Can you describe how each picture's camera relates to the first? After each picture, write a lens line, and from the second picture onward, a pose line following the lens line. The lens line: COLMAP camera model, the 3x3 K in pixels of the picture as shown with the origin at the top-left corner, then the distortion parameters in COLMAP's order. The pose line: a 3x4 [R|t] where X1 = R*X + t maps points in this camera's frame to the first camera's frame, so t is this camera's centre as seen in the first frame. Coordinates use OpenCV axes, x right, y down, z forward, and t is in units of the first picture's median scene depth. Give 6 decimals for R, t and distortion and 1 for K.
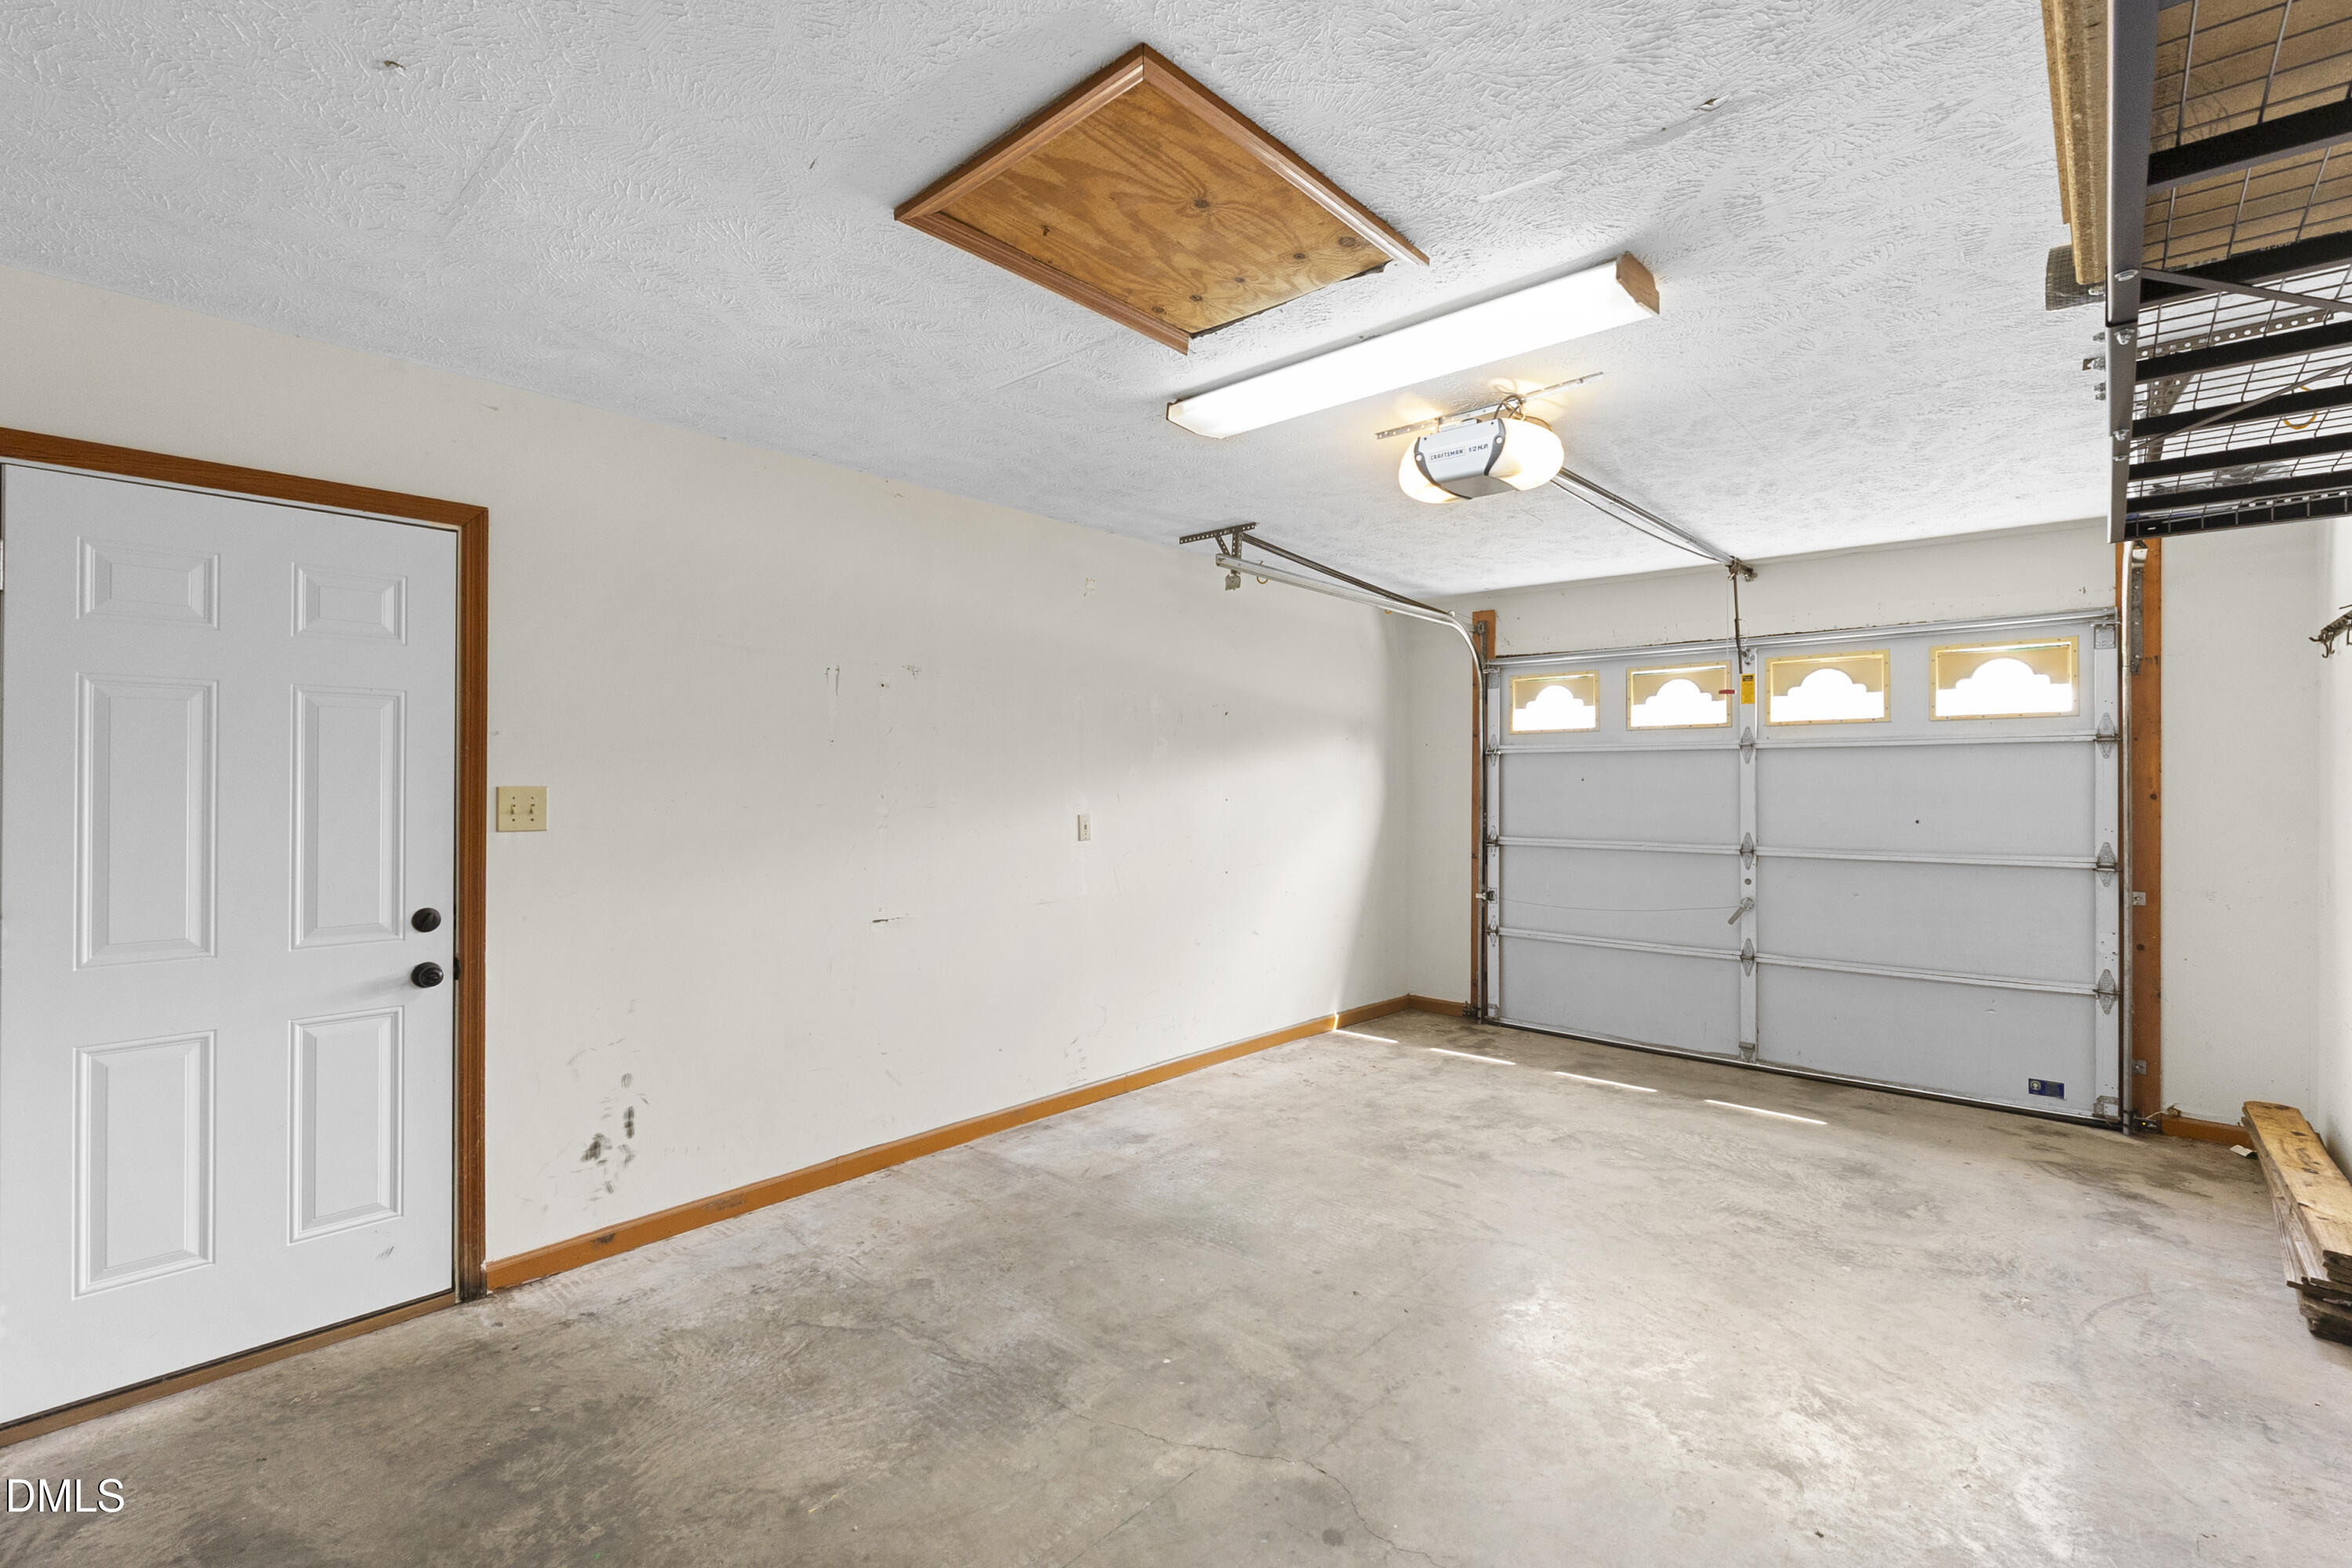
lens RADIAL K [[1044.0, 0, 1176.8], [0, 1044.0, 780.6], [0, 0, 1]] dist [-0.005317, 0.001774]
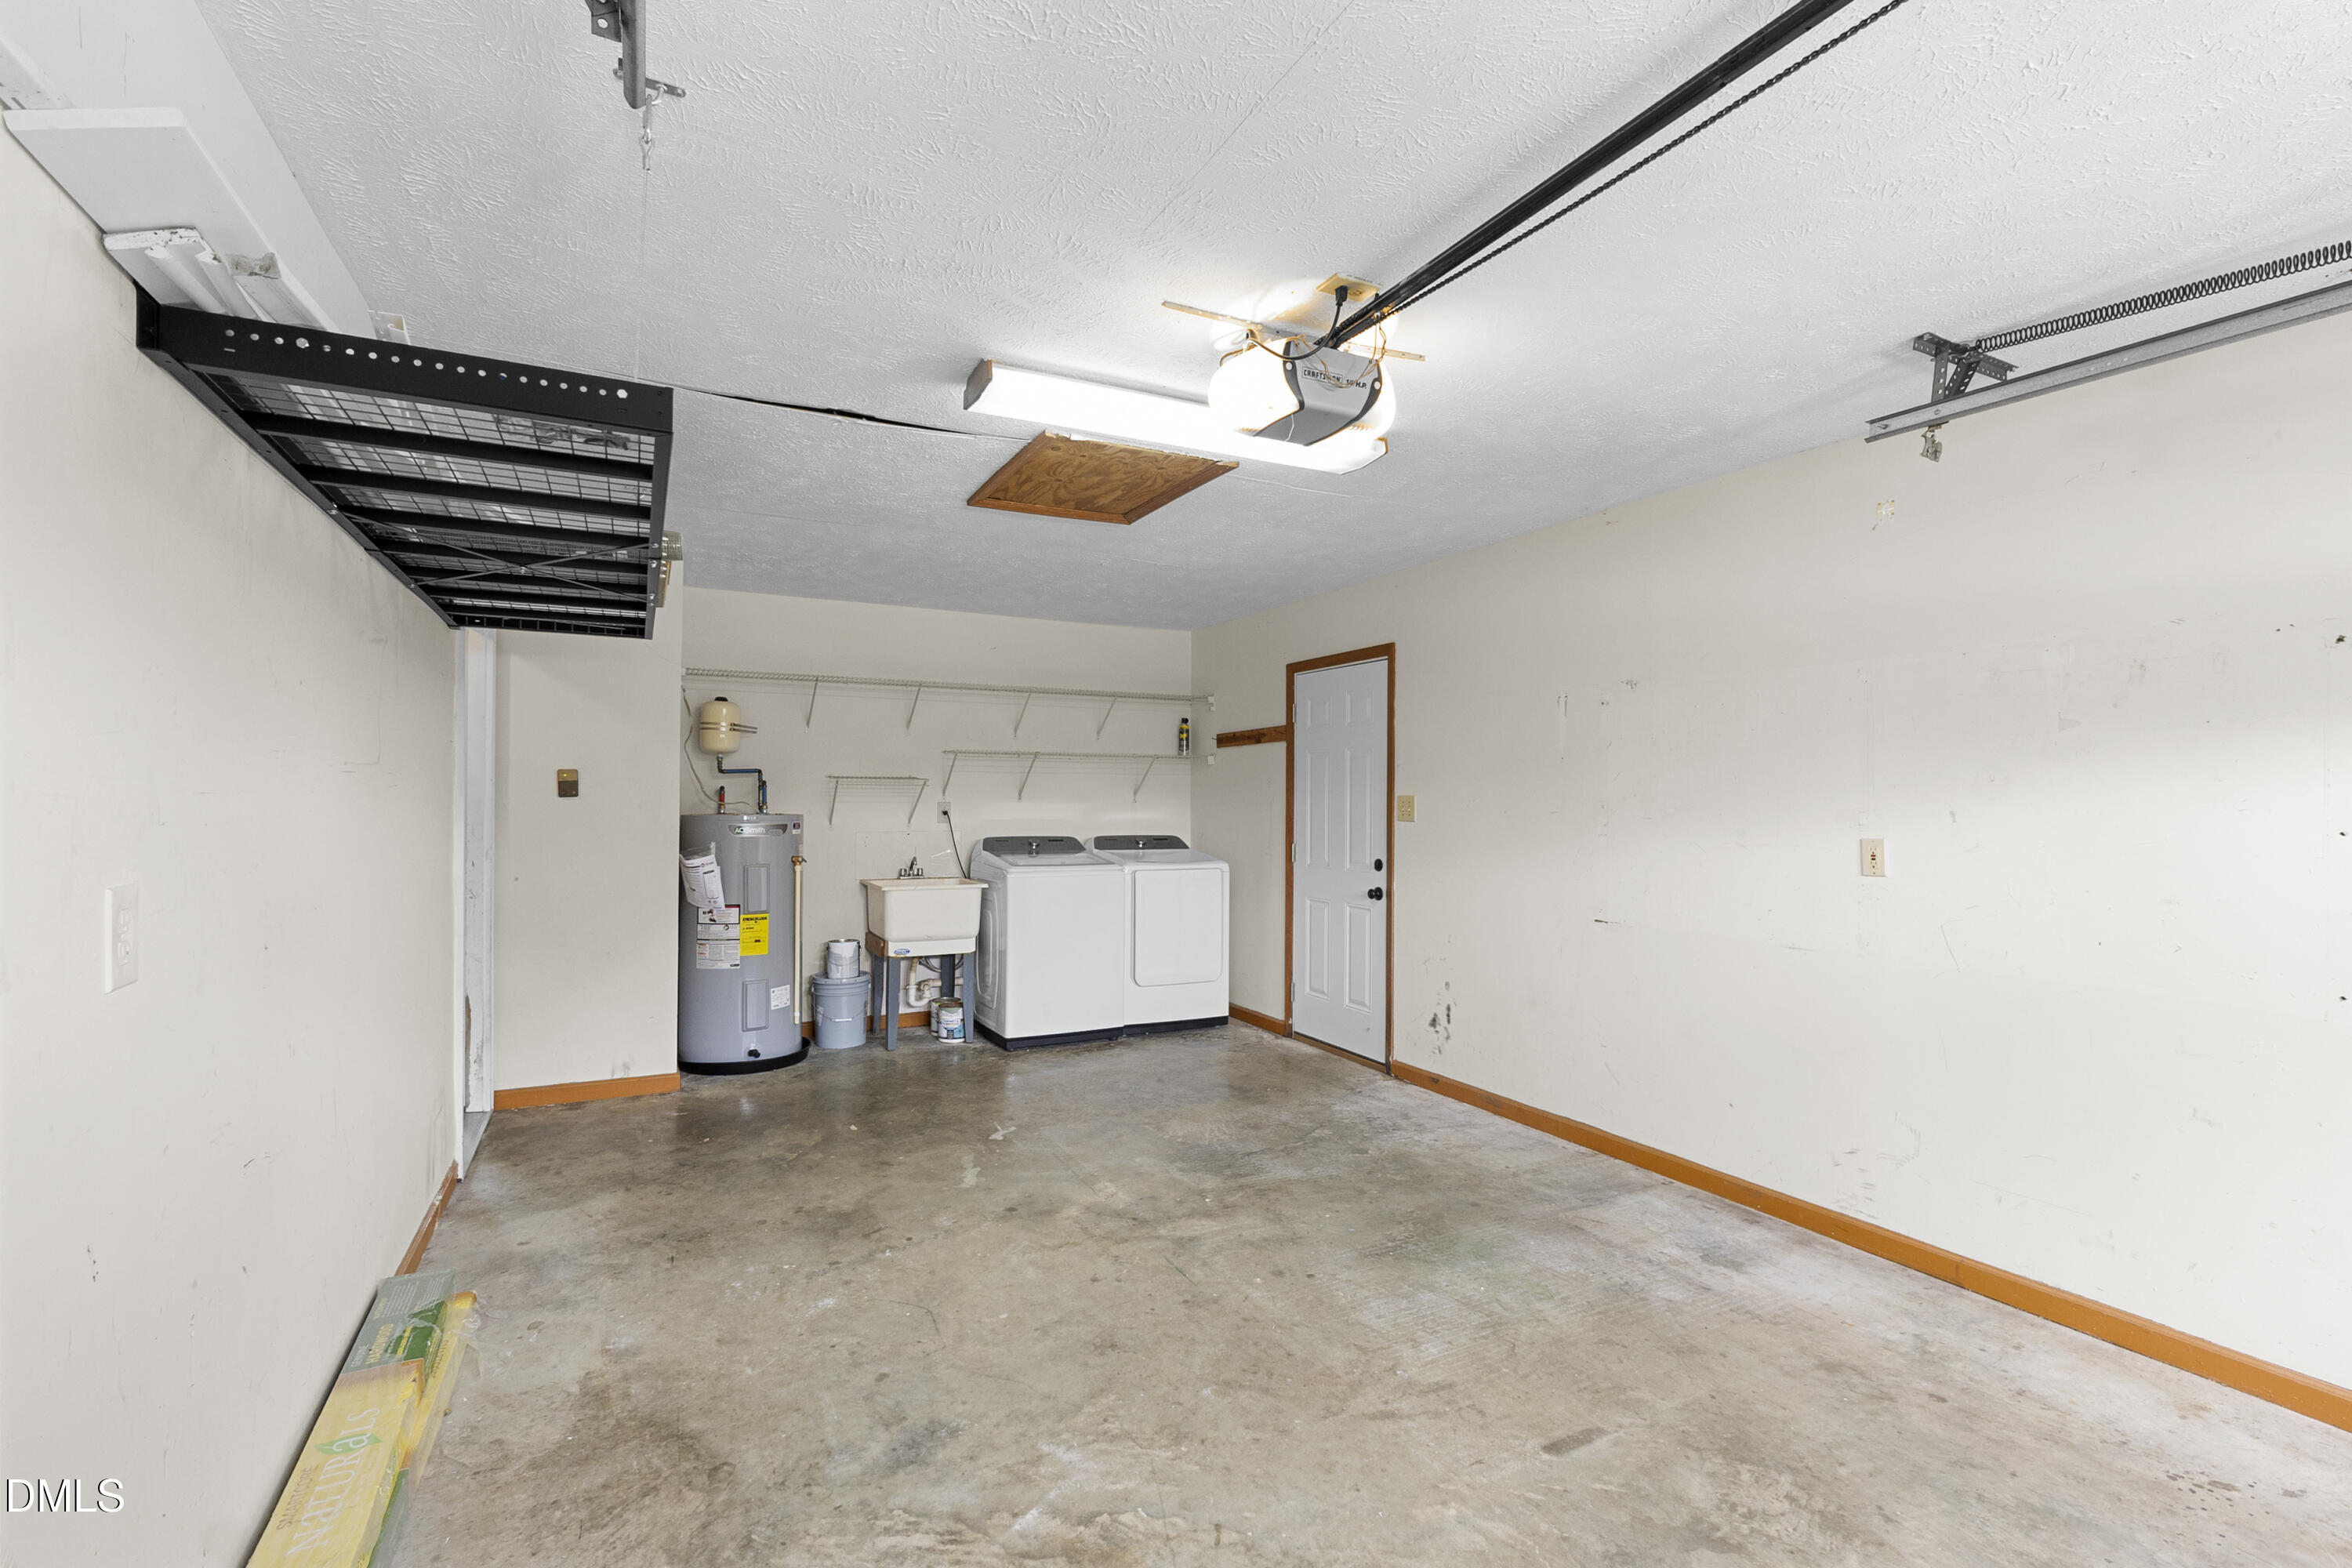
lens RADIAL K [[1044.0, 0, 1167.9], [0, 1044.0, 787.6], [0, 0, 1]] dist [-0.005317, 0.001774]
pose [[-0.360757, -0.011863, -0.932584, 1.089899], [-0.007523, 0.999924, -0.009810, 0.011986], [0.932630, 0.003477, -0.360819, 1.194071]]
